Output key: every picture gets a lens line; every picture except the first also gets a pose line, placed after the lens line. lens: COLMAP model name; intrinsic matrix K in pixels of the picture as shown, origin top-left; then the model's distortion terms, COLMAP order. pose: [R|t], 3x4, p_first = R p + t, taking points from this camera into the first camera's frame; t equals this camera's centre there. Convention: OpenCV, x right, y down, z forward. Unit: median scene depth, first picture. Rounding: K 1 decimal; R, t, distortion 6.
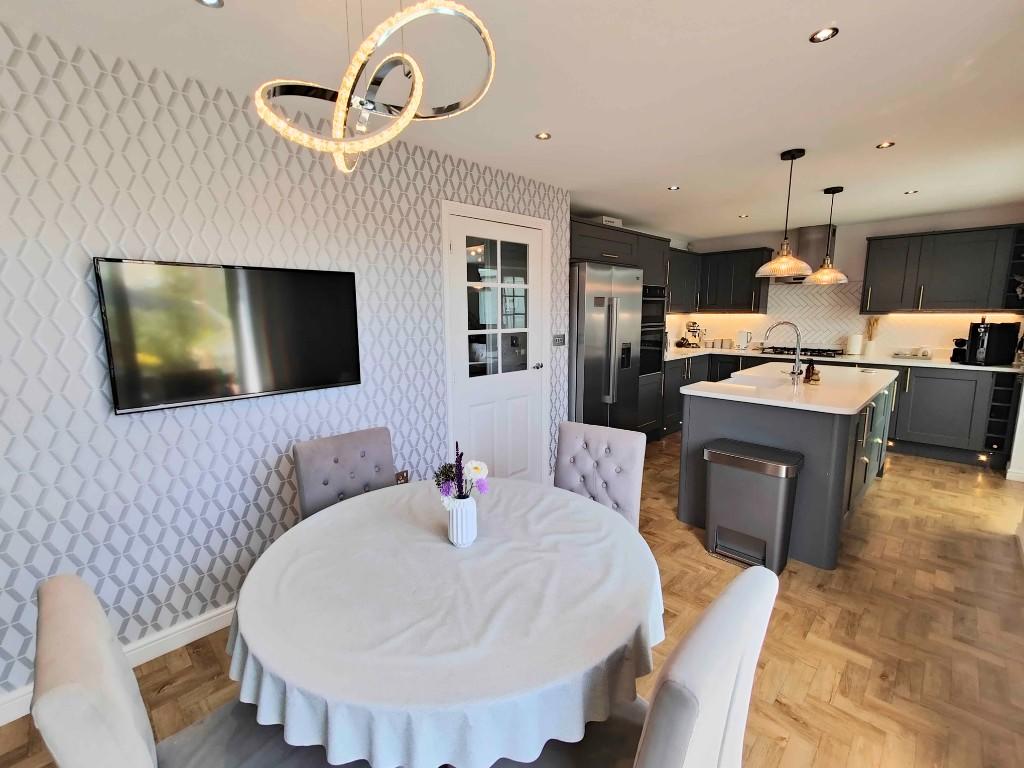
lens RADIAL K [[450.3, 0, 510.1], [0, 450.3, 380.9], [0, 0, 1]] dist [0.003446, -0.000106]
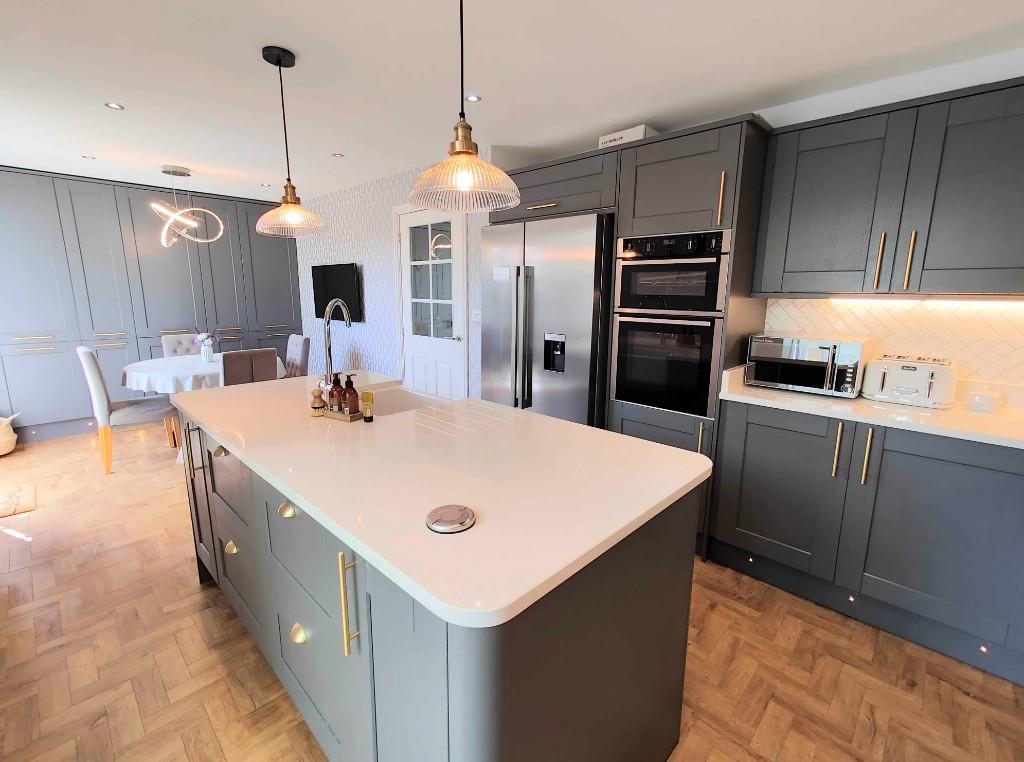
lens RADIAL K [[452.8, 0, 512.0], [0, 452.8, 381.0], [0, 0, 1]] dist [0.000911, 0.000111]
pose [[0.027422, 0.198943, -0.979627, 1.195861], [-0.167528, 0.967050, 0.191699, -0.171183], [0.985486, 0.158858, 0.059847, 1.171061]]
